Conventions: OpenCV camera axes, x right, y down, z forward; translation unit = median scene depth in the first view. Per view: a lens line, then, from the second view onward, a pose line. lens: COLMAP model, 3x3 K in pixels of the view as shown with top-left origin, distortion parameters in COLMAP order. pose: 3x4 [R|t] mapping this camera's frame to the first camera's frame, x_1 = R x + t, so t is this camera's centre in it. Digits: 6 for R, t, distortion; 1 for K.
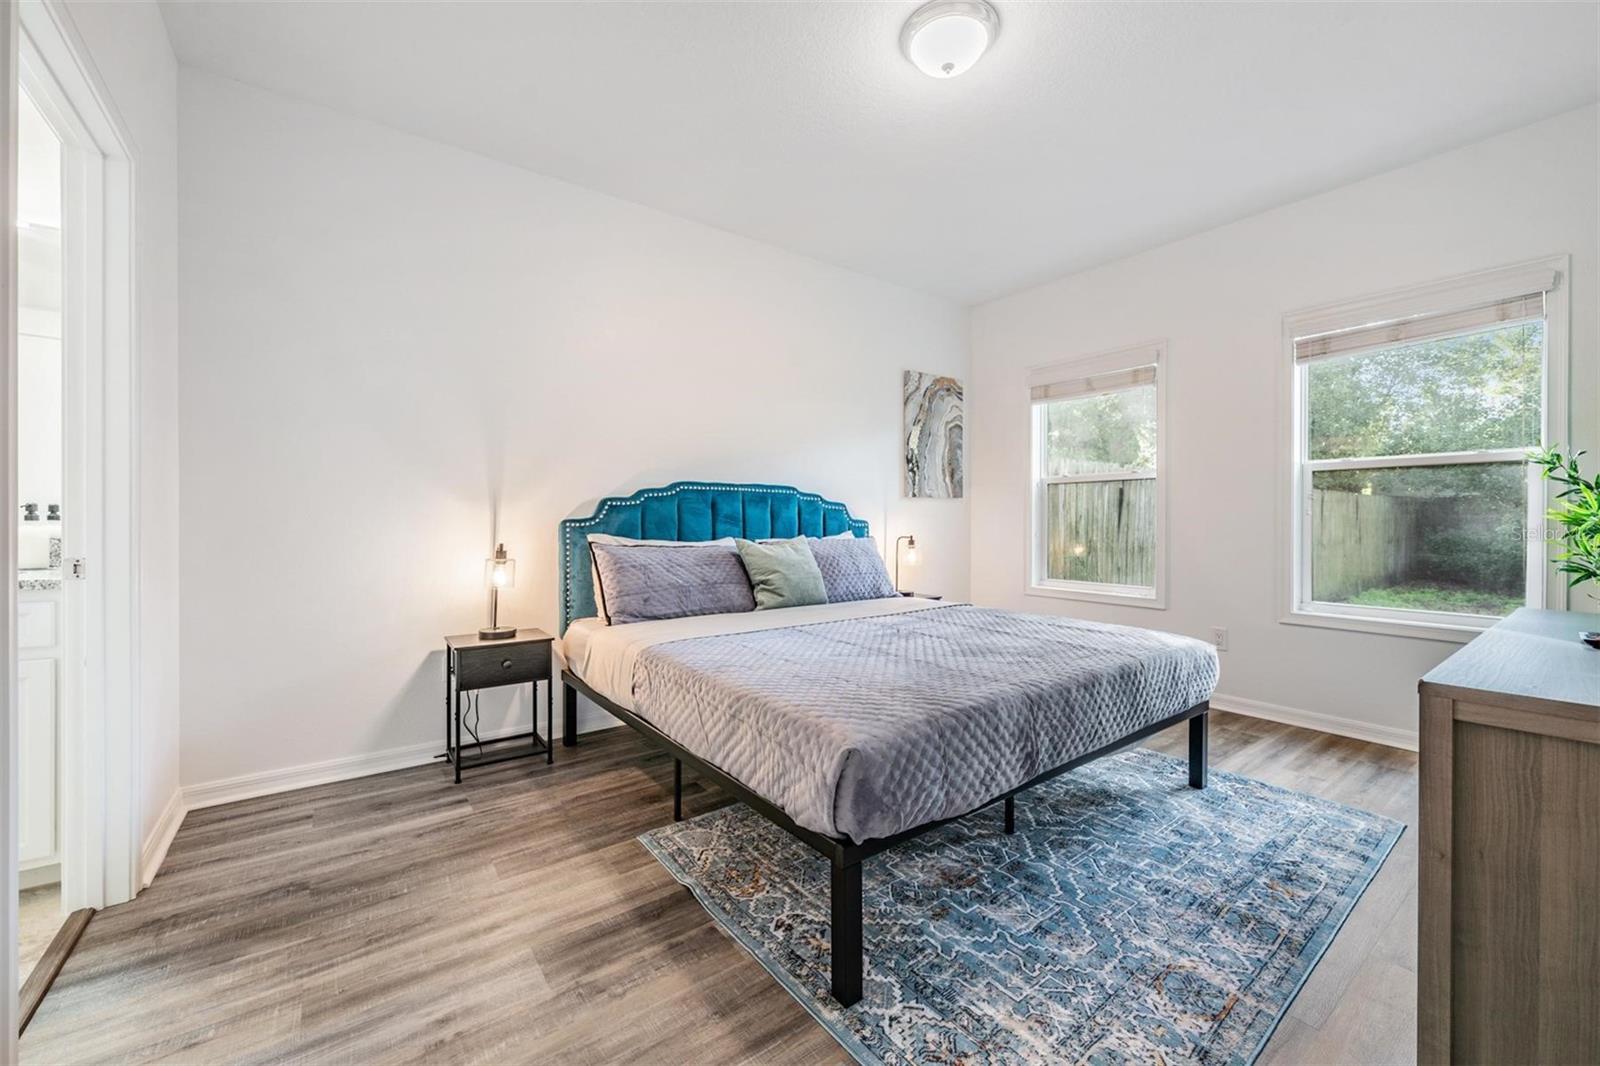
lens RADIAL K [[619.0, 0, 800.0], [0, 619.0, 533.0], [0, 0, 1]] dist [-0.032413, -0.000029]
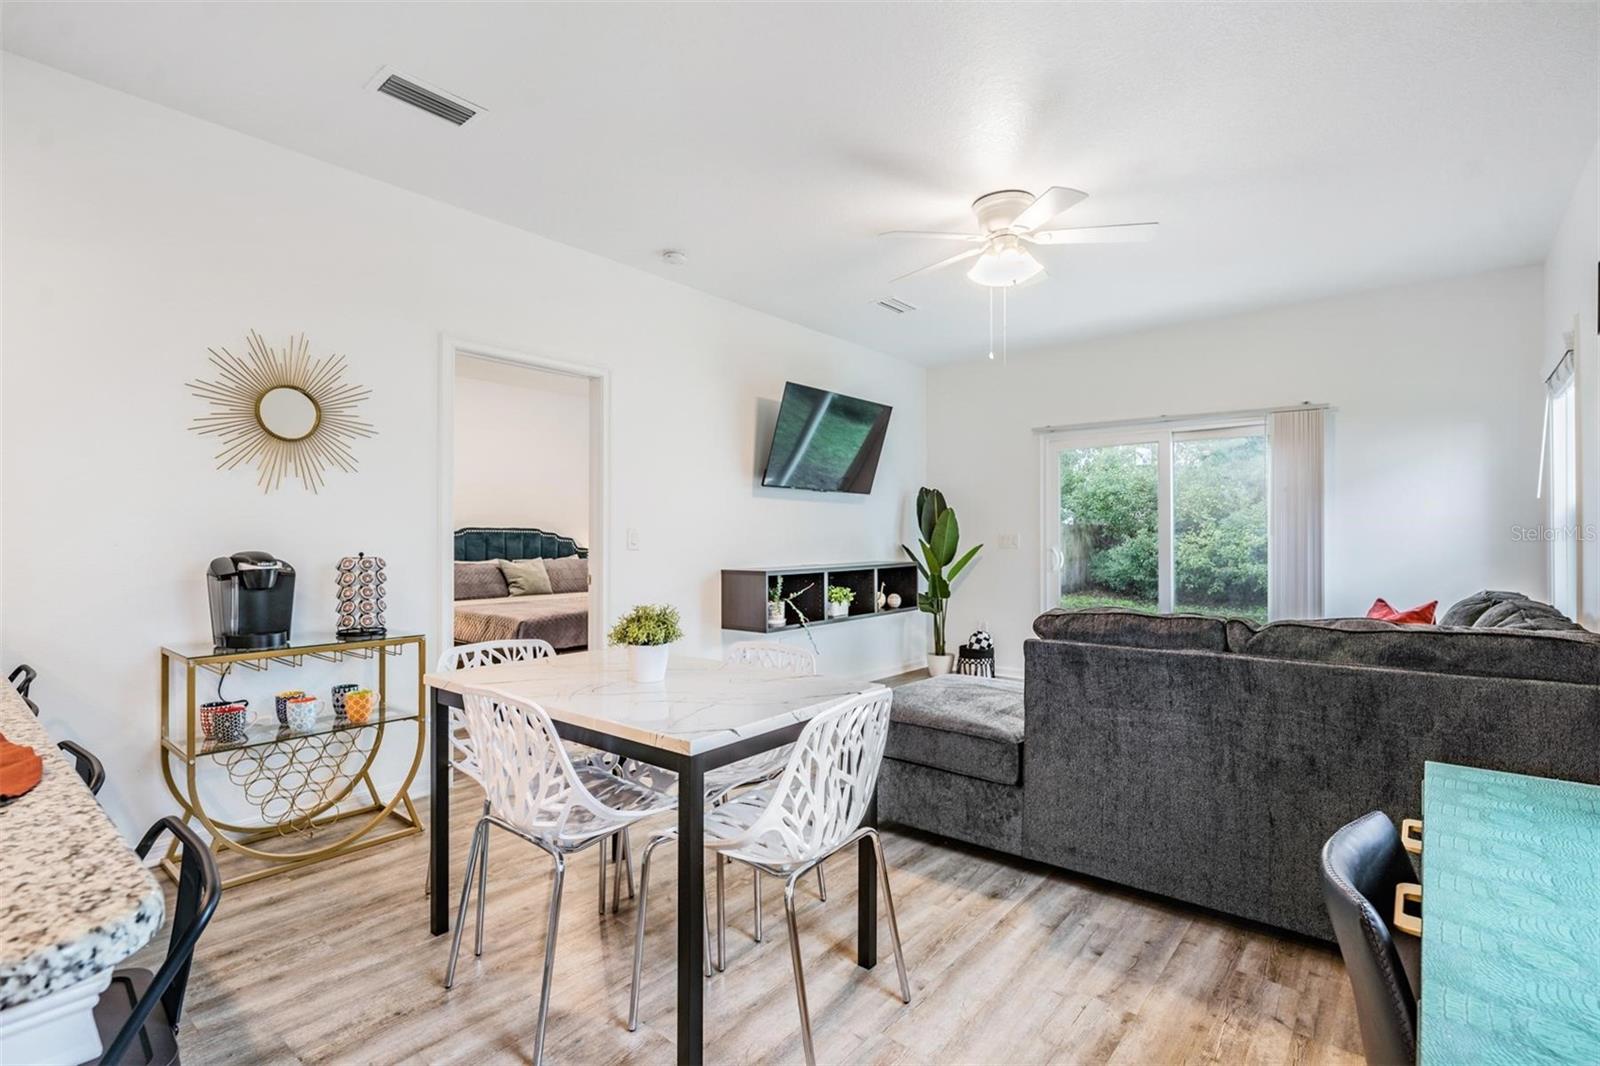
lens RADIAL K [[743.1, 0, 794.5], [0, 743.1, 537.5], [0, 0, 1]] dist [0.000635, -0.000256]
pose [[0.975825, 0.000632, 0.218552, 0.219882], [0.003770, 0.999798, -0.019723, -0.007583], [-0.218520, 0.020071, 0.975626, -1.101751]]
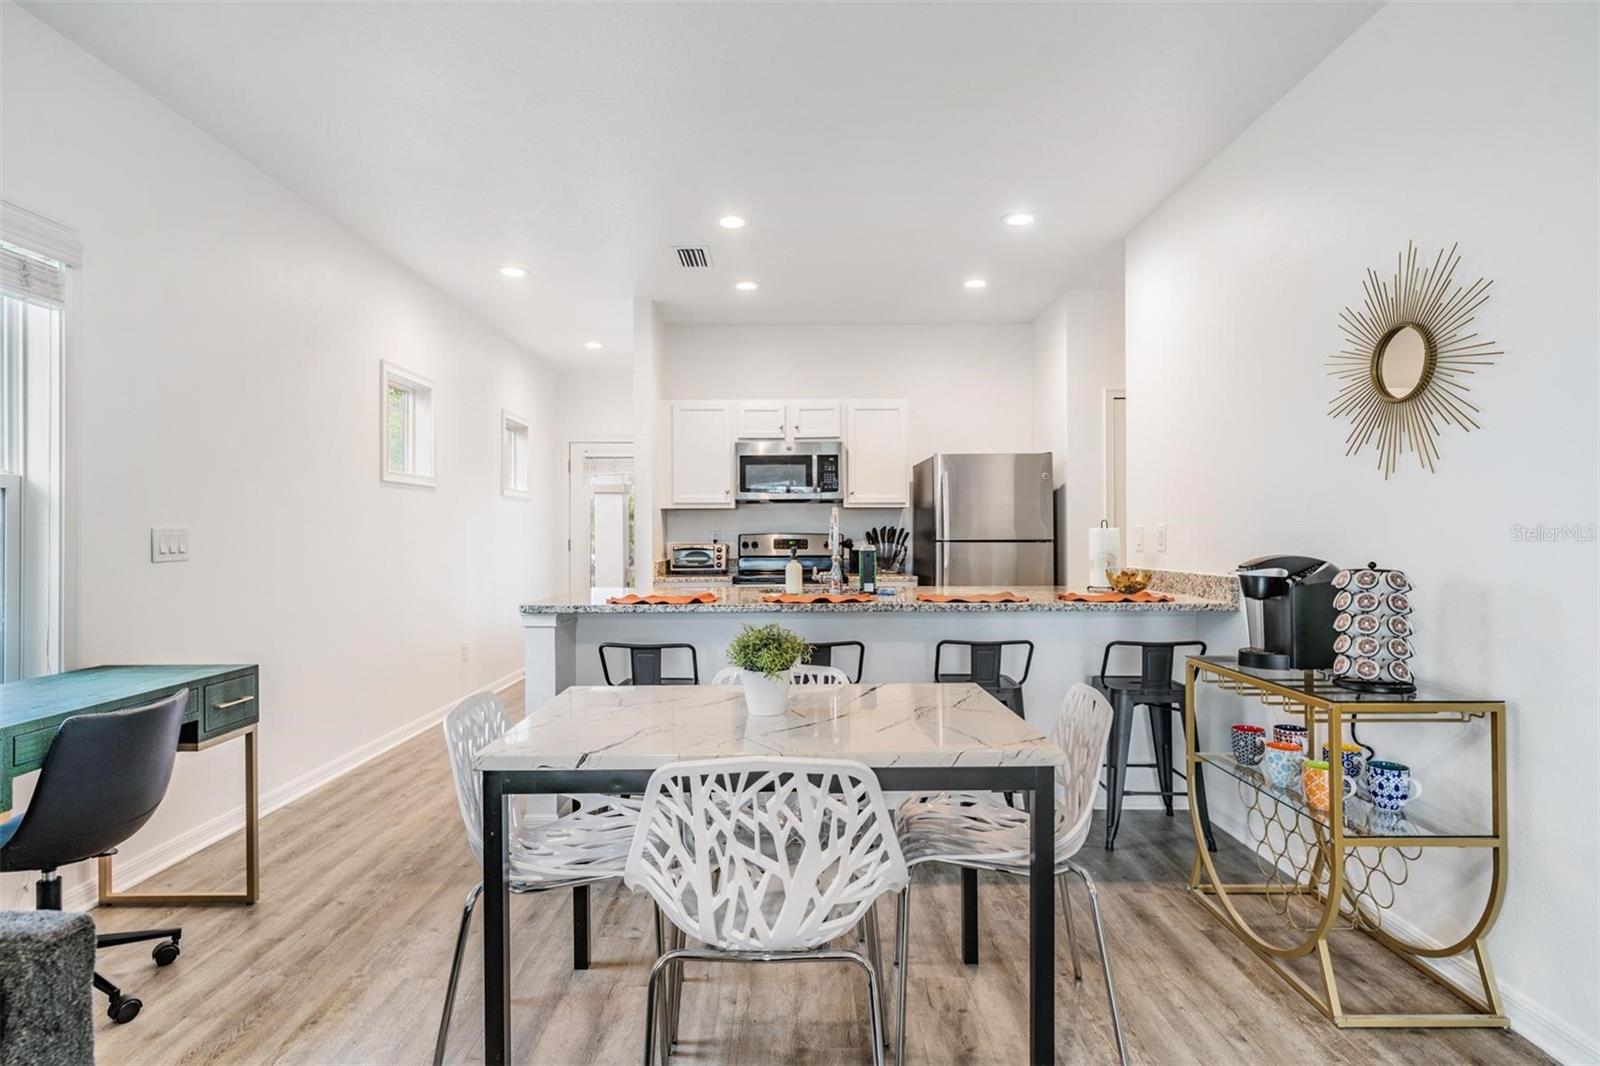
lens RADIAL K [[807.4, 0, 800.0], [0, 807.4, 533.0], [0, 0, 1]] dist [0.002624, 0.000359]
pose [[-0.601368, 0.001639, -0.798971, 0.605955], [-0.010828, 0.999889, 0.010202, -0.029029], [0.798899, 0.014787, -0.601283, -0.257356]]
